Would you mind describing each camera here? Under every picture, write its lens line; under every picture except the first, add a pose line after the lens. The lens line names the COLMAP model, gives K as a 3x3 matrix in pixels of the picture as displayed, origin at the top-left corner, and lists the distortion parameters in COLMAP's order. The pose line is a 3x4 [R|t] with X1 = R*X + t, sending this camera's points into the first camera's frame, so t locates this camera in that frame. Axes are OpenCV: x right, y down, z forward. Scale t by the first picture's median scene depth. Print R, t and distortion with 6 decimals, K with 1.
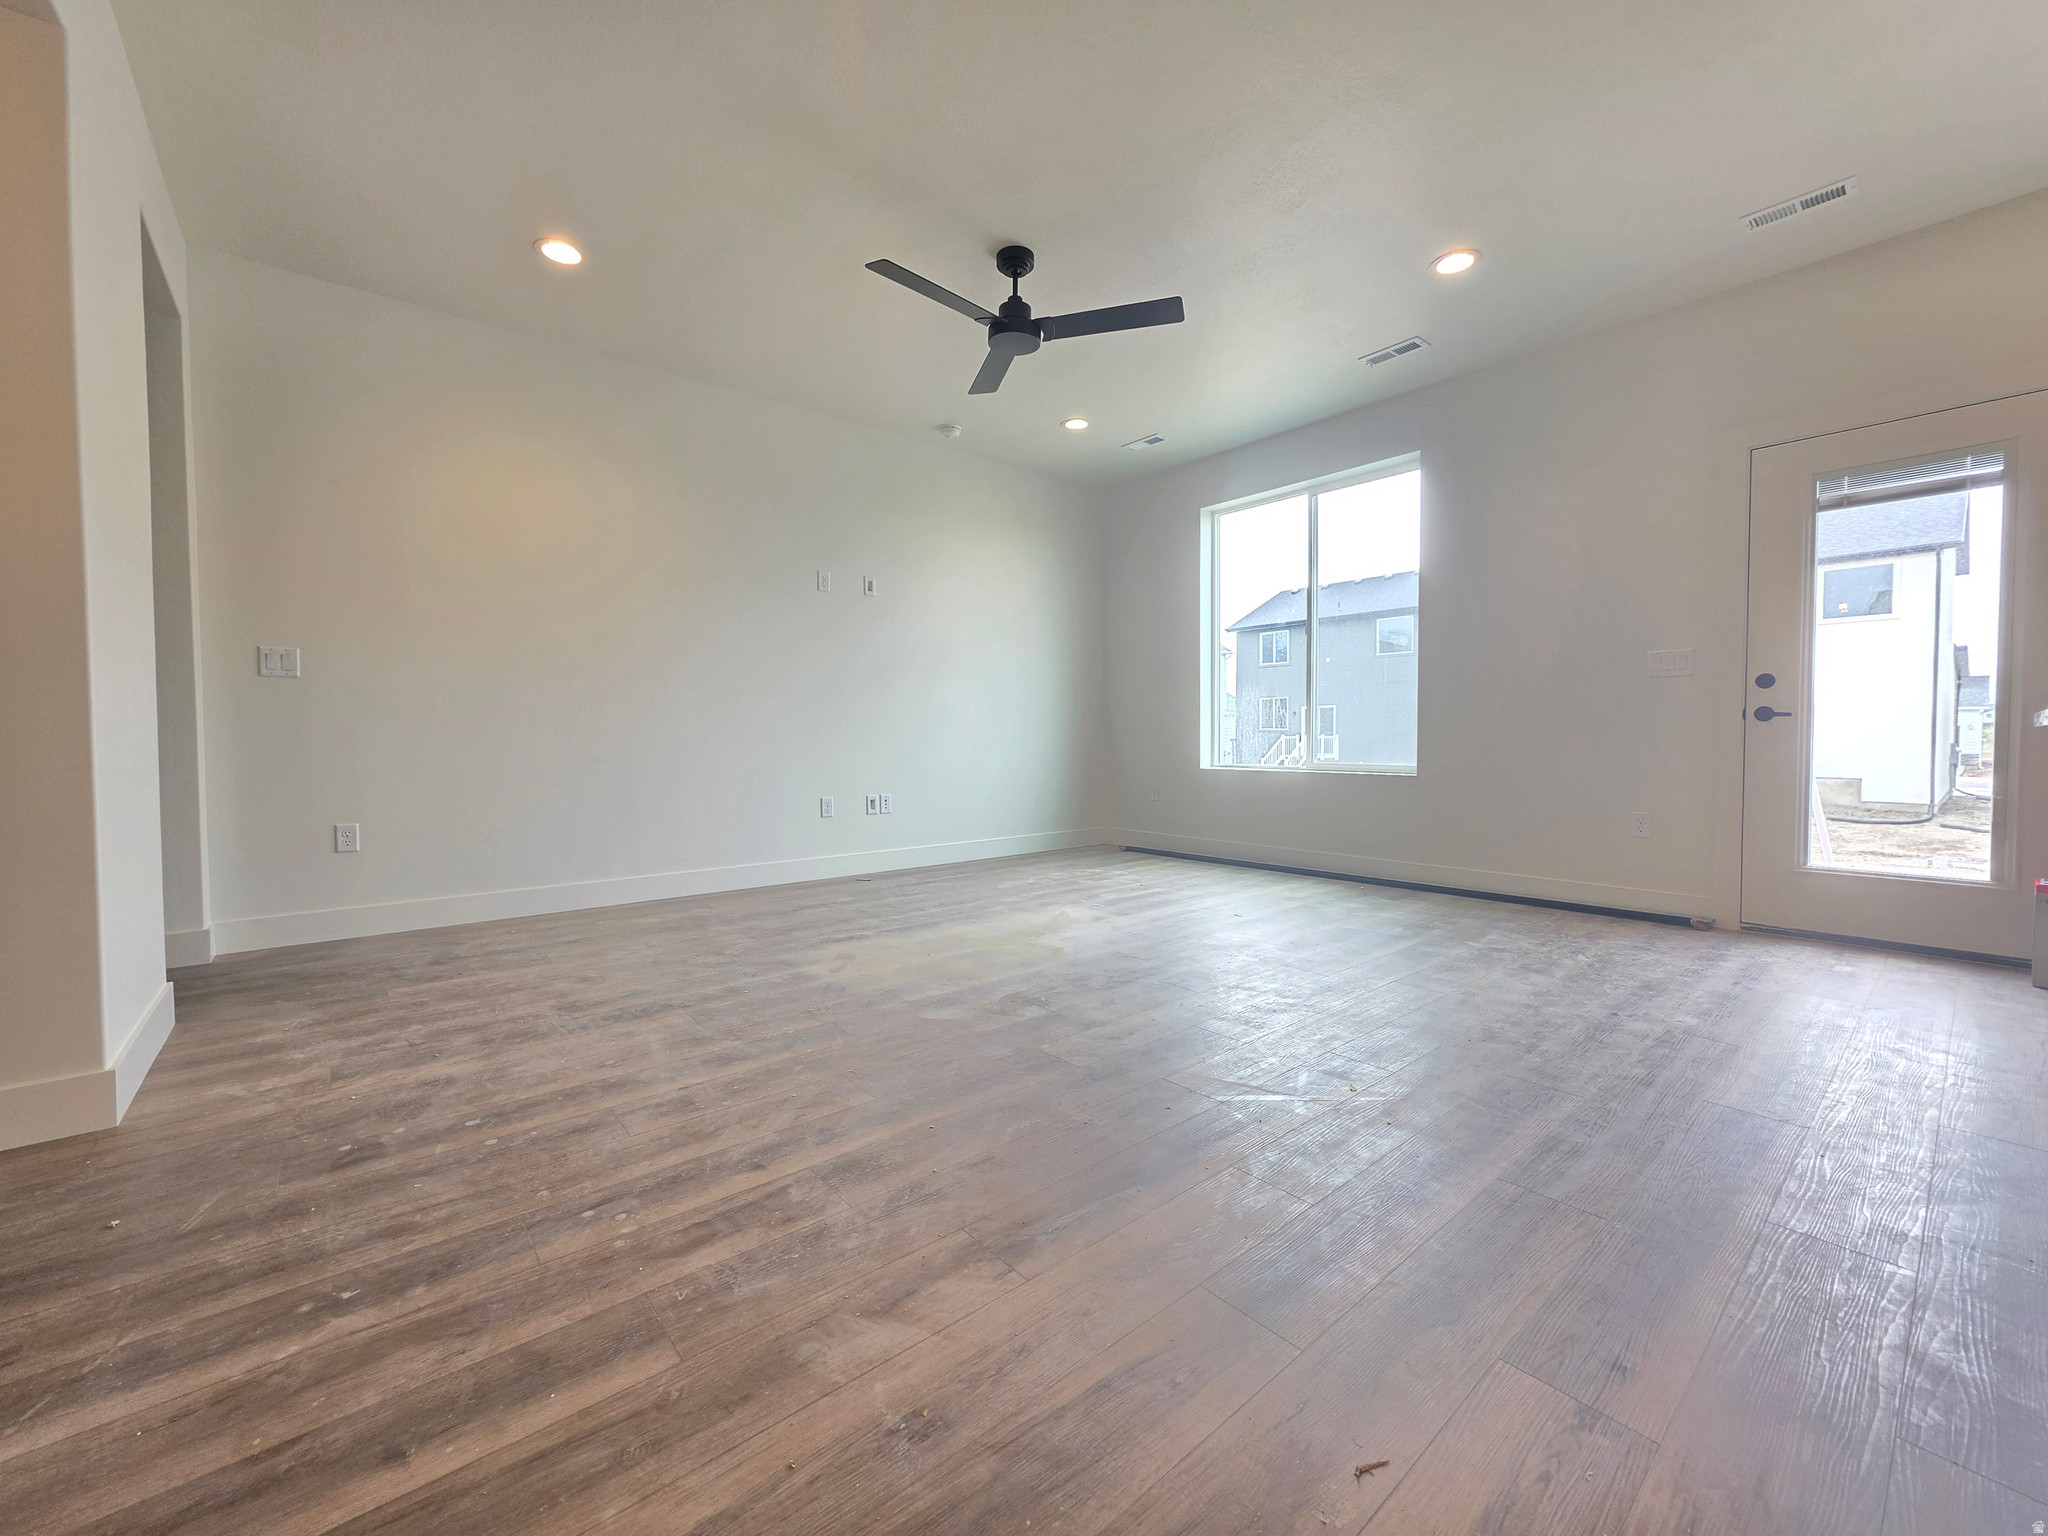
lens RADIAL K [[811.9, 0, 1017.7], [0, 811.9, 763.0], [0, 0, 1]] dist [-0.010747, 0.003204]
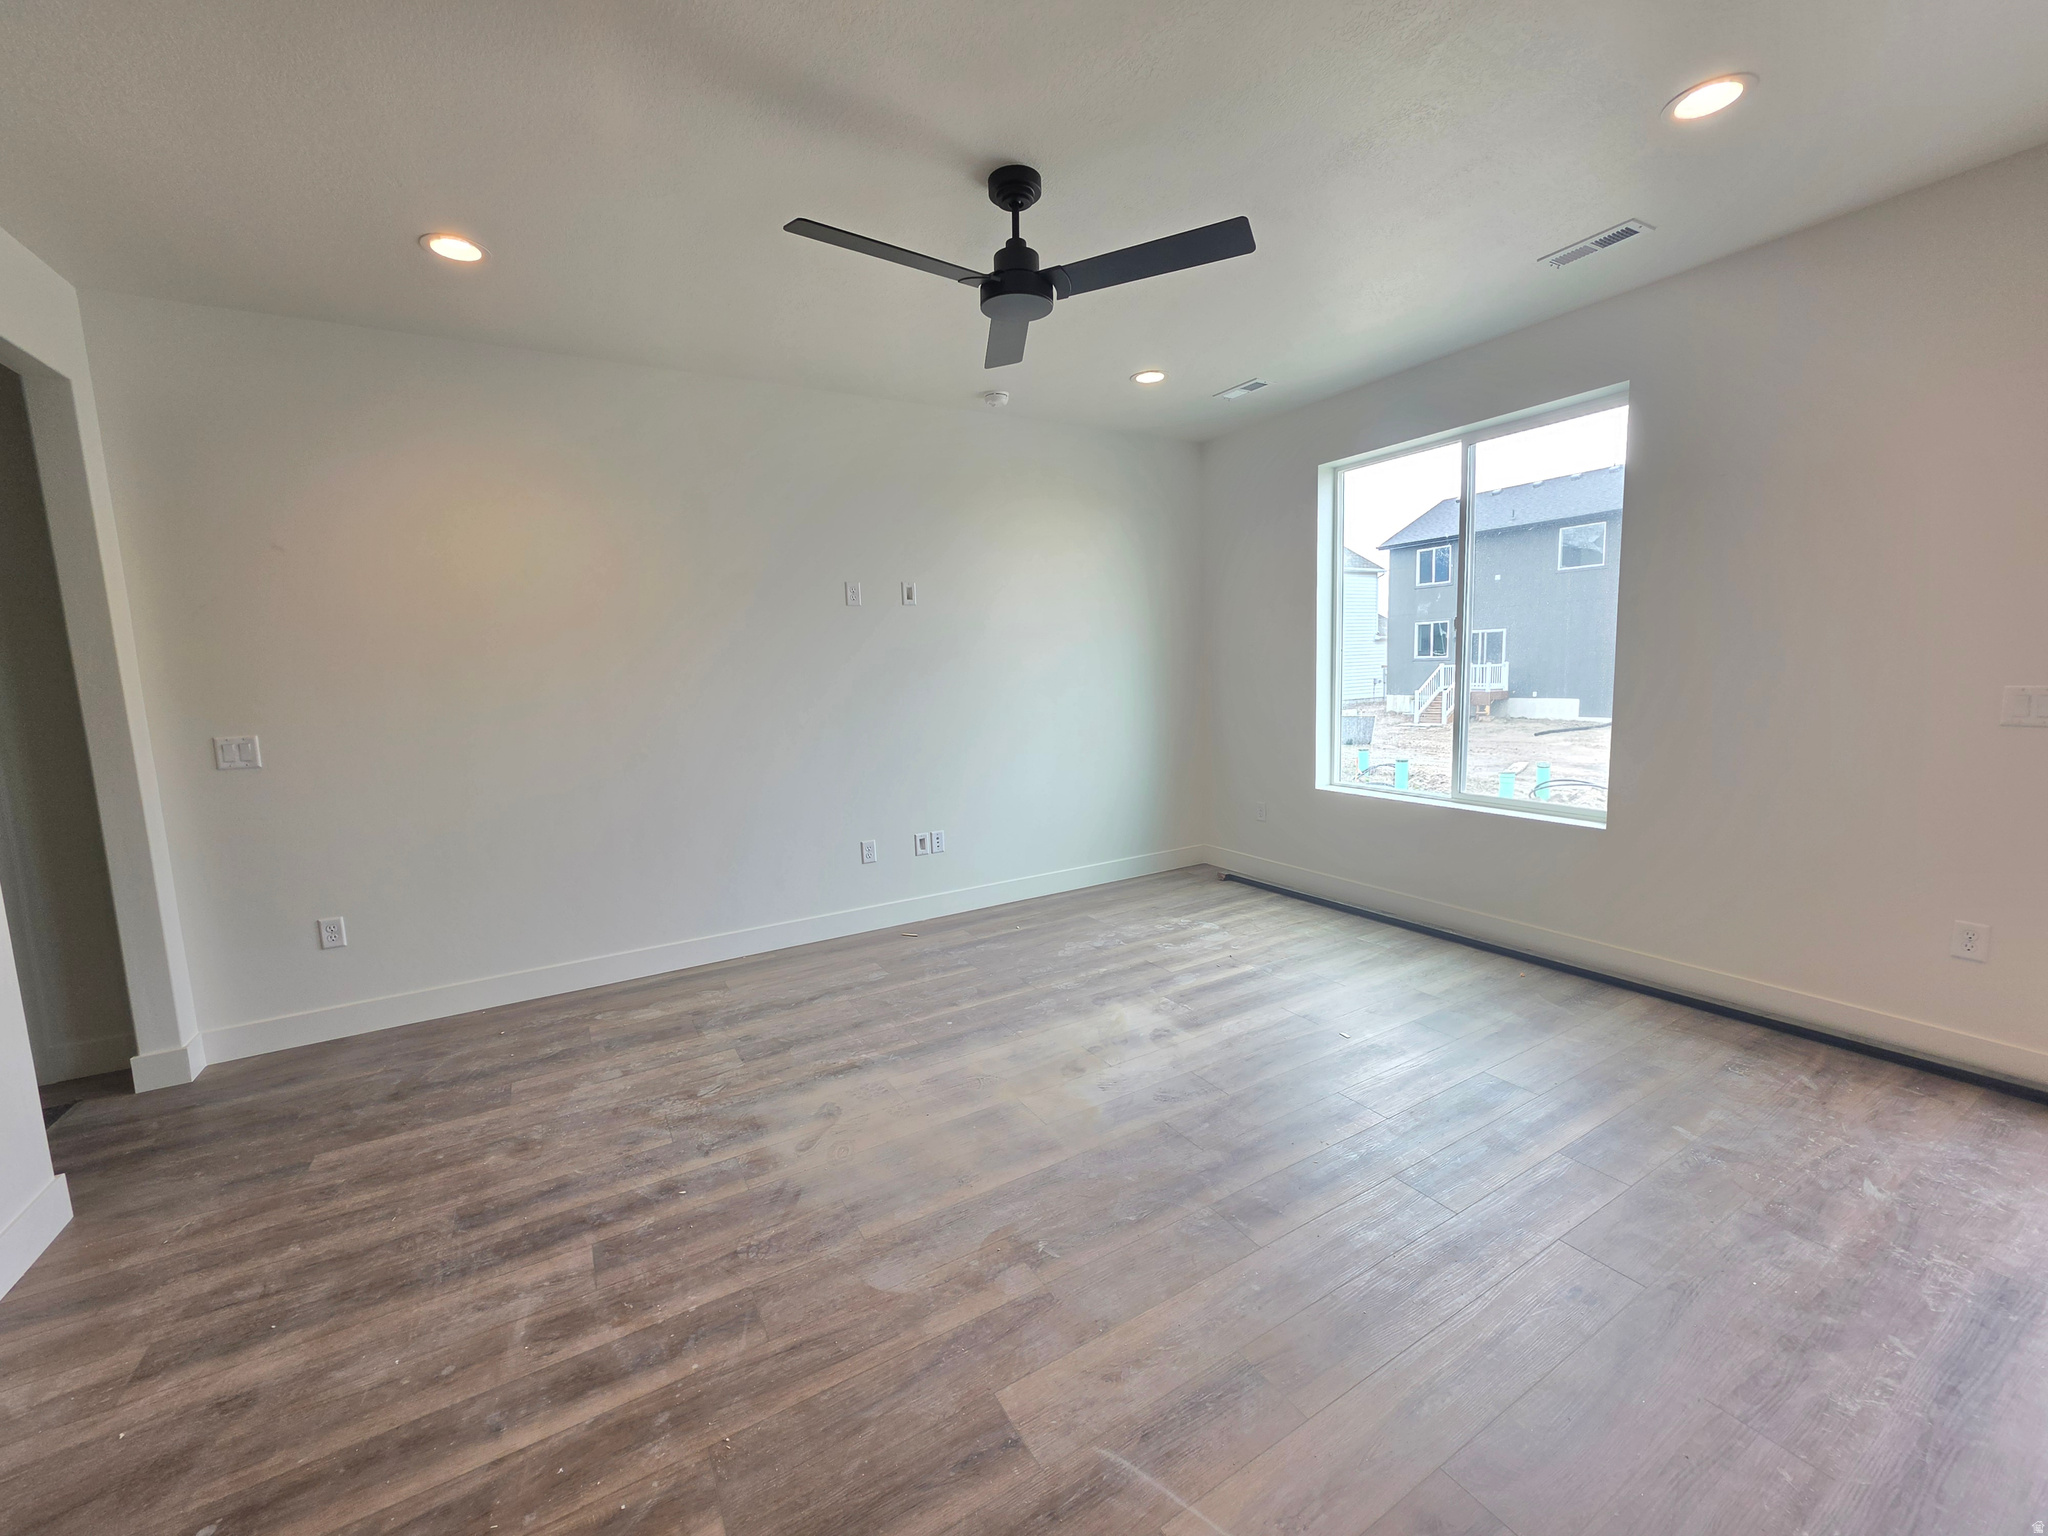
lens RADIAL K [[811.9, 0, 1017.7], [0, 811.9, 763.0], [0, 0, 1]] dist [-0.010747, 0.003204]
pose [[0.985867, -0.009709, -0.167251, 0.105626], [0.024792, 0.995782, 0.088333, -0.164387], [0.165688, -0.091231, 0.981949, 0.235116]]
